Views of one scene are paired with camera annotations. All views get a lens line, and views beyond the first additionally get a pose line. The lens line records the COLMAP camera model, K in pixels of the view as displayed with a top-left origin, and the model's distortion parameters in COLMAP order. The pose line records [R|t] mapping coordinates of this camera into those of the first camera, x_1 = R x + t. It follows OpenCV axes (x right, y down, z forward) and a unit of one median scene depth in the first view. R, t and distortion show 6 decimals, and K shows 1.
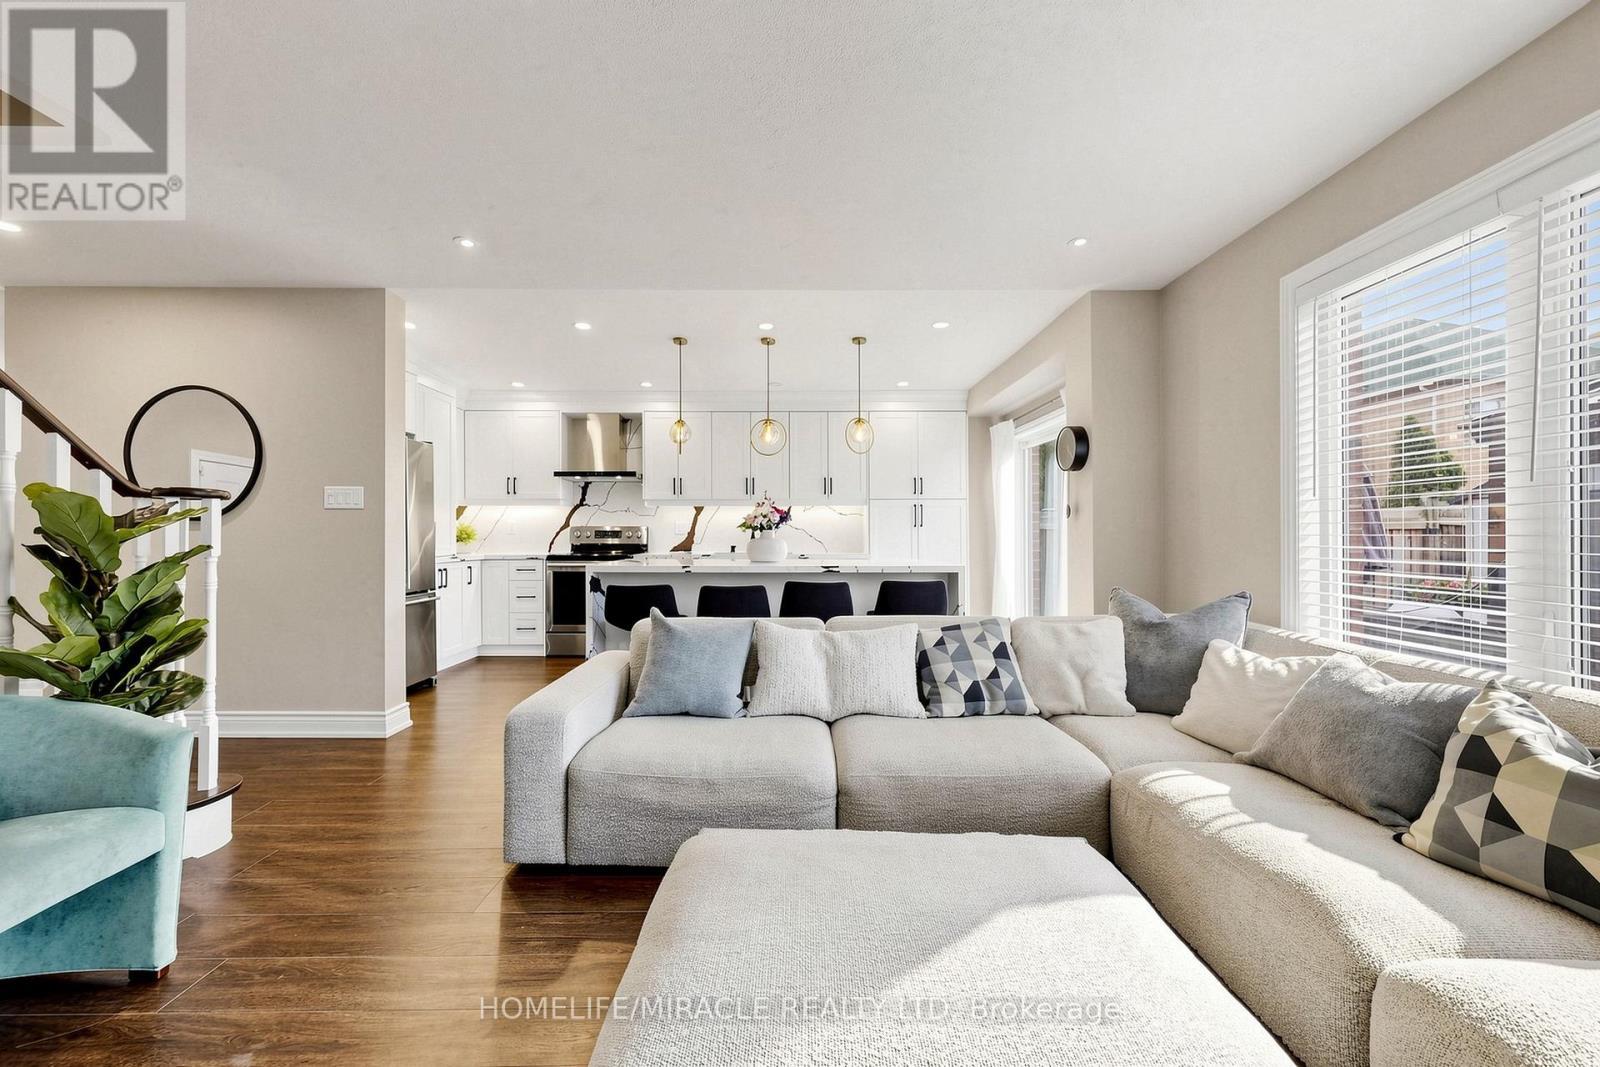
lens RADIAL K [[588.1, 0, 795.3], [0, 588.1, 532.5], [0, 0, 1]] dist [0.000570, -0.000724]
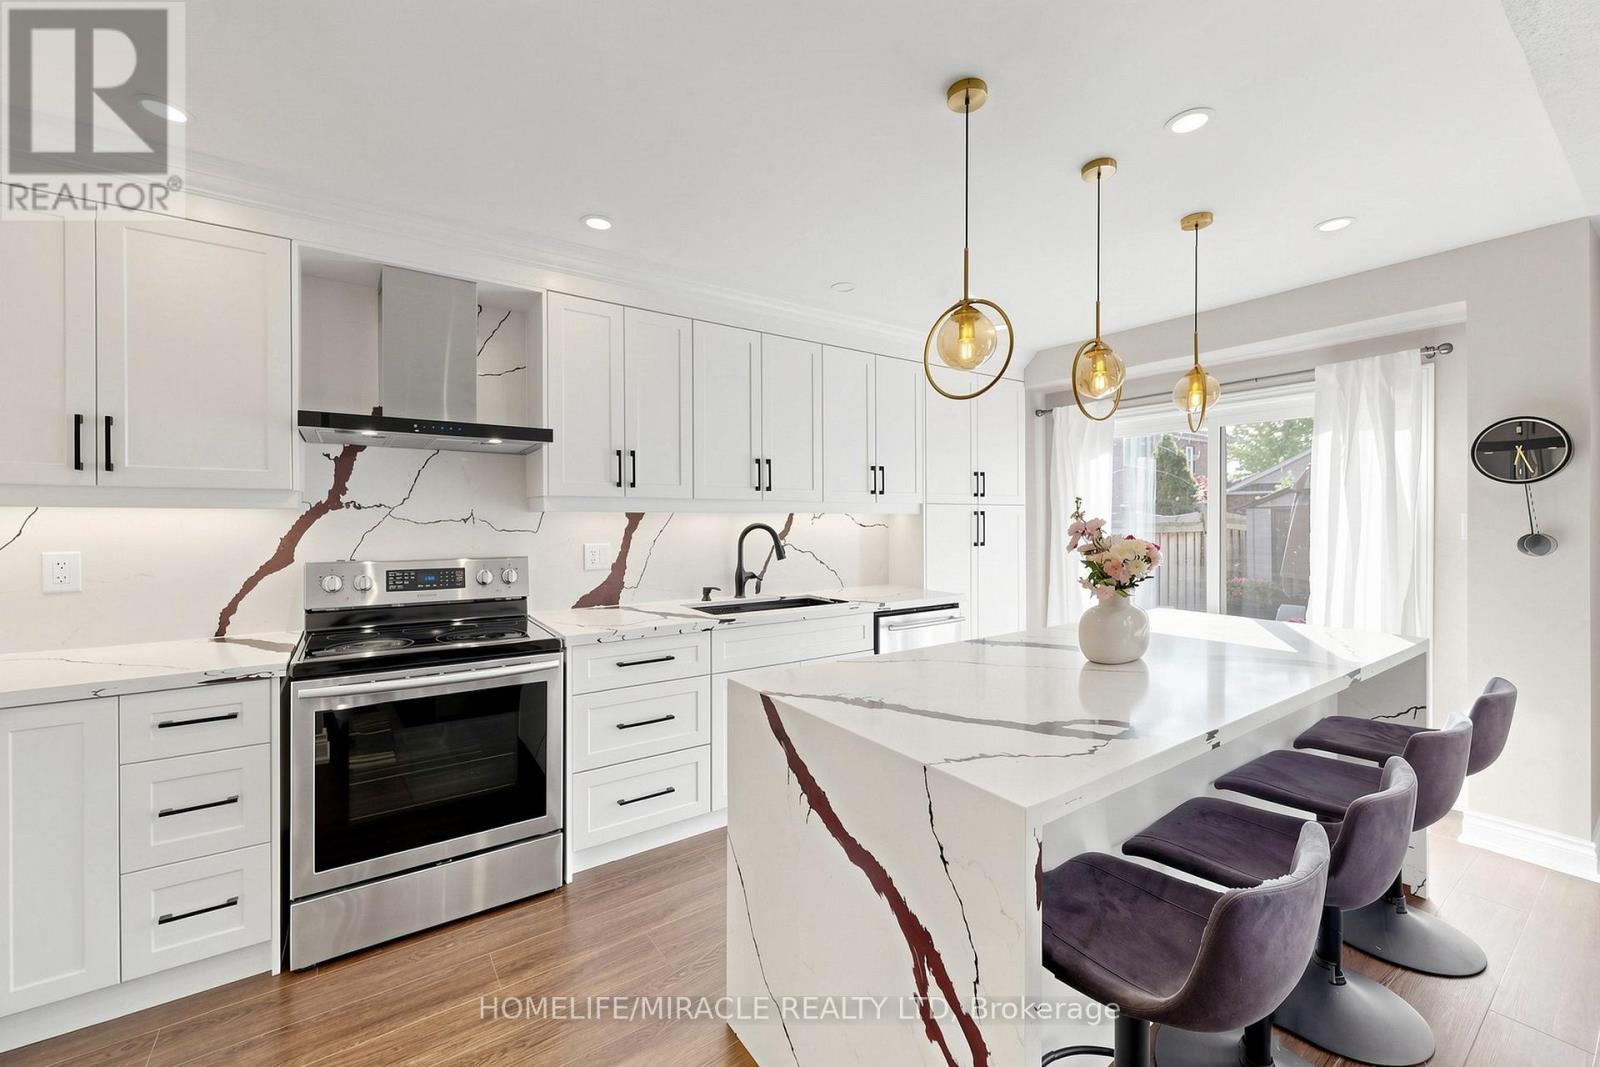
lens RADIAL K [[623.1, 0, 786.2], [0, 623.1, 525.2], [0, 0, 1]] dist [0.003537, 0.000047]
pose [[0.826520, -0.003596, 0.562896, -0.618103], [-0.000467, 0.999975, 0.007075, -0.064821], [-0.562907, -0.006110, 0.826497, 0.887420]]
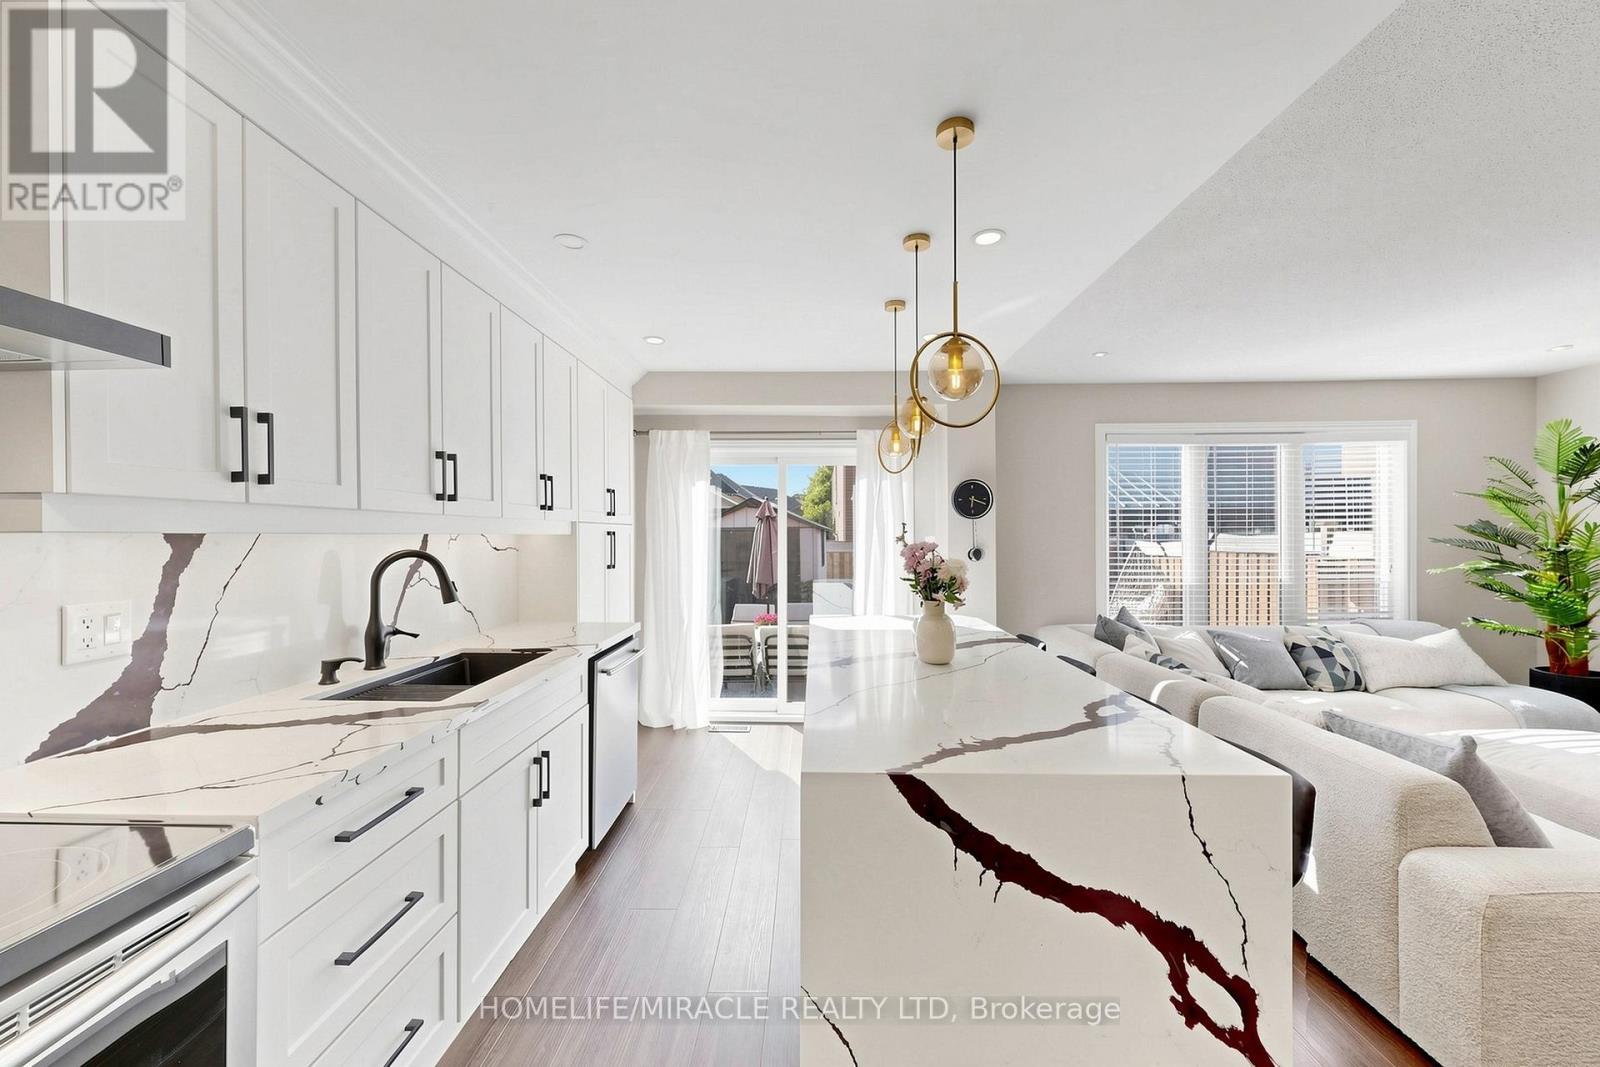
lens RADIAL K [[623.1, 0, 790.4], [0, 623.1, 540.3], [0, 0, 1]] dist [0.003537, 0.000047]
pose [[0.024701, -0.004623, 0.999684, -0.728703], [0.002929, 0.999985, 0.004552, -0.072036], [-0.999691, 0.002815, 0.024715, 1.315272]]
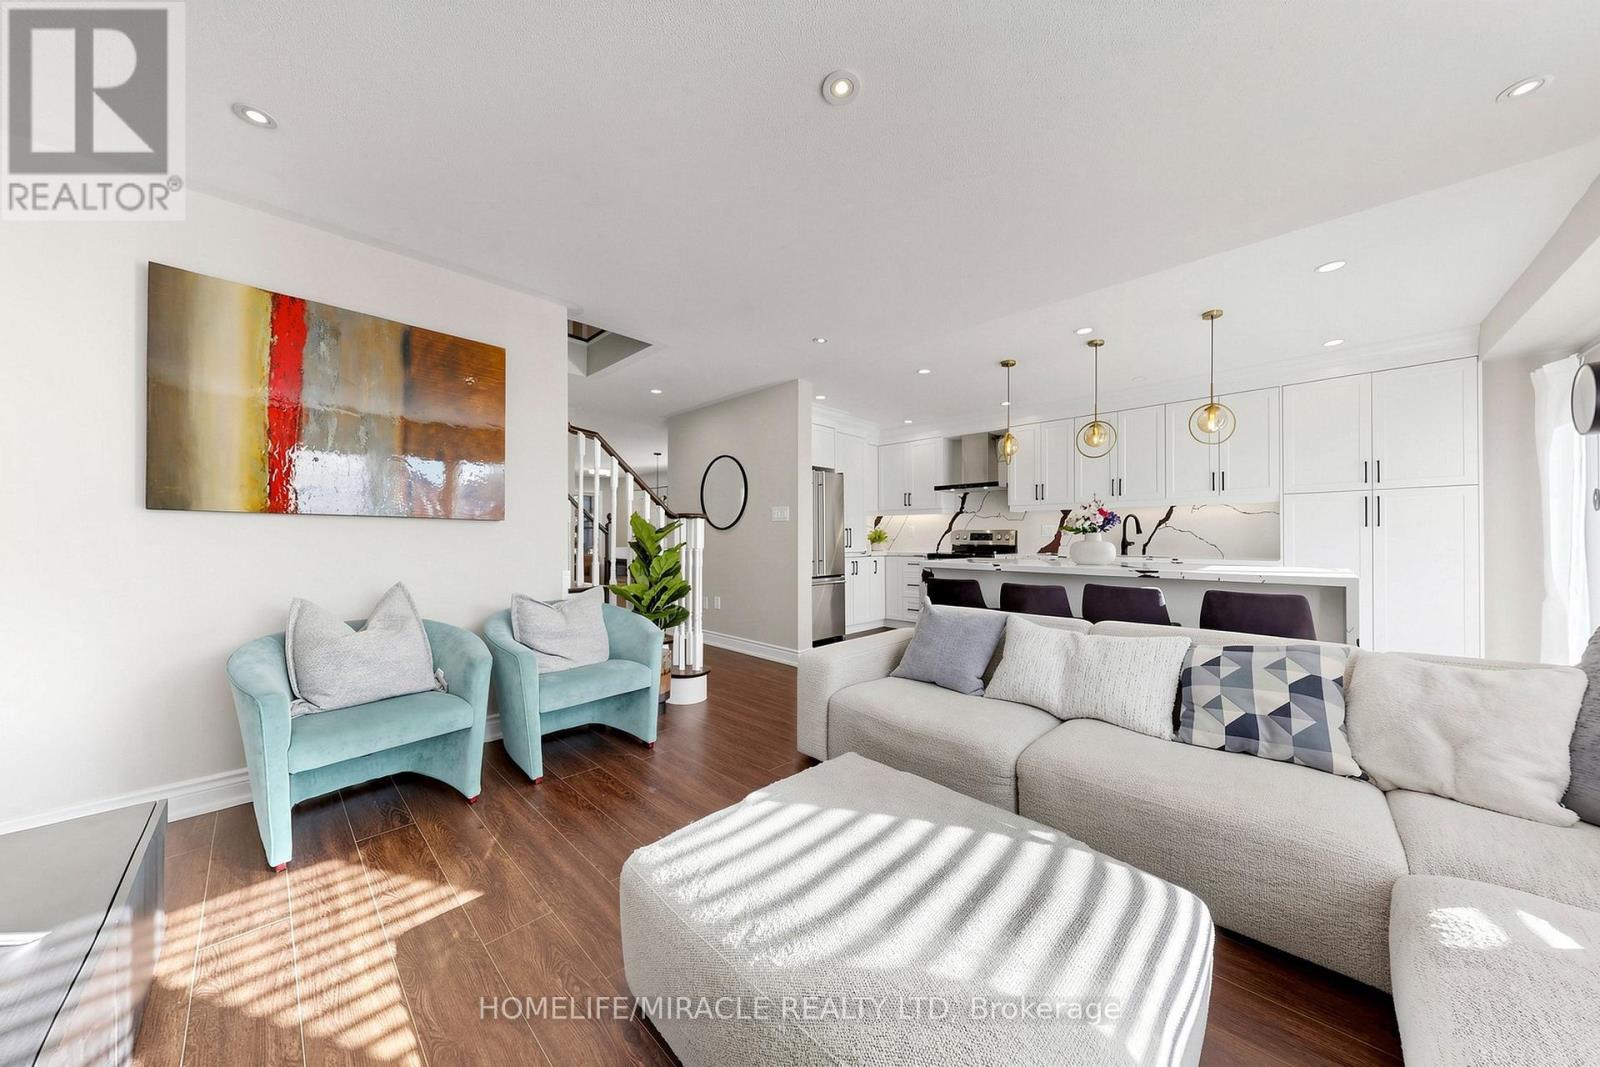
lens RADIAL K [[519.5, 0, 796.3], [0, 519.5, 533.3], [0, 0, 1]] dist [-0.000606, -0.000190]
pose [[0.707625, -0.004489, -0.706574, 0.260544], [0.001617, 0.999987, -0.004734, 0.000501], [0.706586, 0.002207, 0.707623, 0.020906]]
